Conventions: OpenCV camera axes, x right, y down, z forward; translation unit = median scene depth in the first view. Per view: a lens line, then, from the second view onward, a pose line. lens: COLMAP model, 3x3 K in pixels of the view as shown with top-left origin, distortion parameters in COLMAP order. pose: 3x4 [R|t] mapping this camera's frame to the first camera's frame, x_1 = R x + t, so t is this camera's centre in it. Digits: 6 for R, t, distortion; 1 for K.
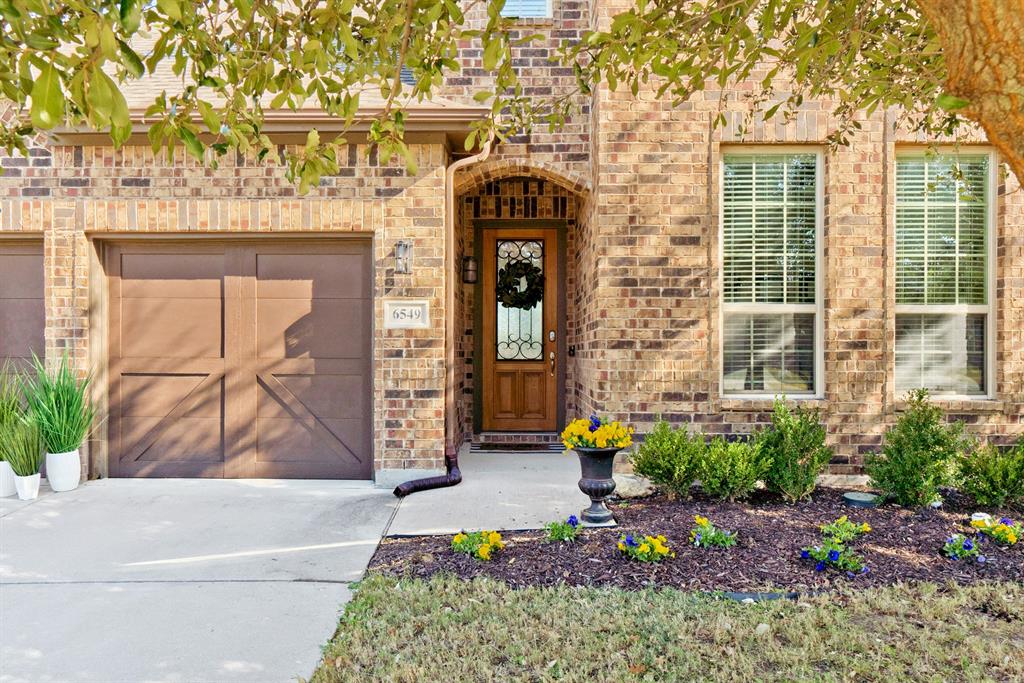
lens RADIAL K [[700.9, 0, 508.9], [0, 700.9, 330.7], [0, 0, 1]] dist [-0.001247, -0.003522]
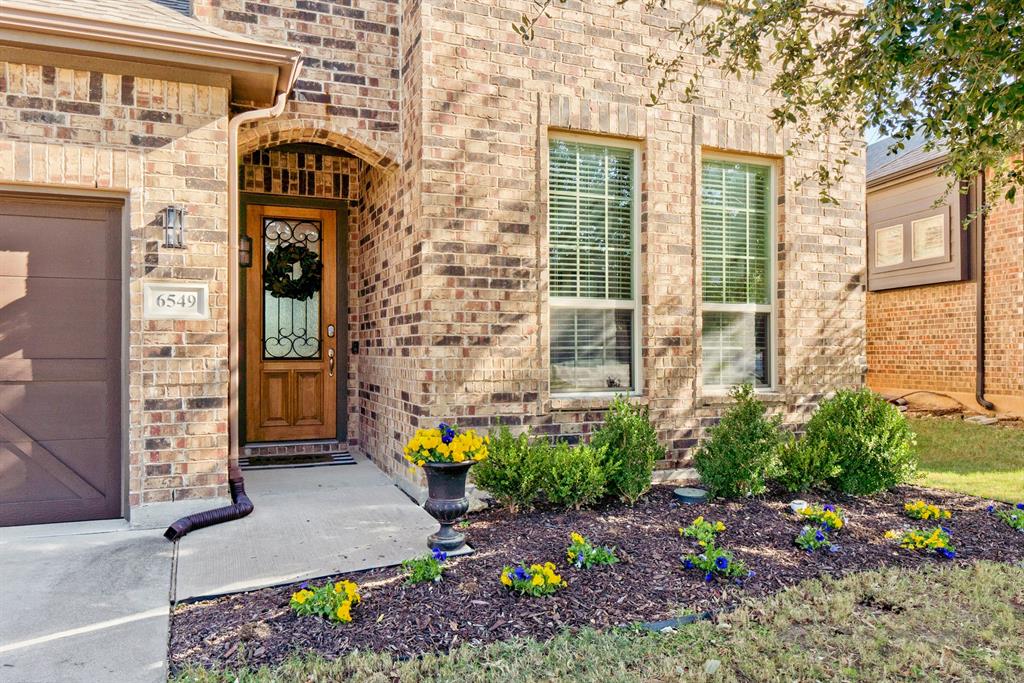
lens RADIAL K [[700.9, 0, 508.9], [0, 700.9, 330.7], [0, 0, 1]] dist [-0.001247, -0.003522]
pose [[0.923711, 0.006744, 0.383032, -0.107522], [-0.008916, 0.999953, 0.003895, 0.002931], [-0.382987, -0.007012, 0.923727, 0.149532]]
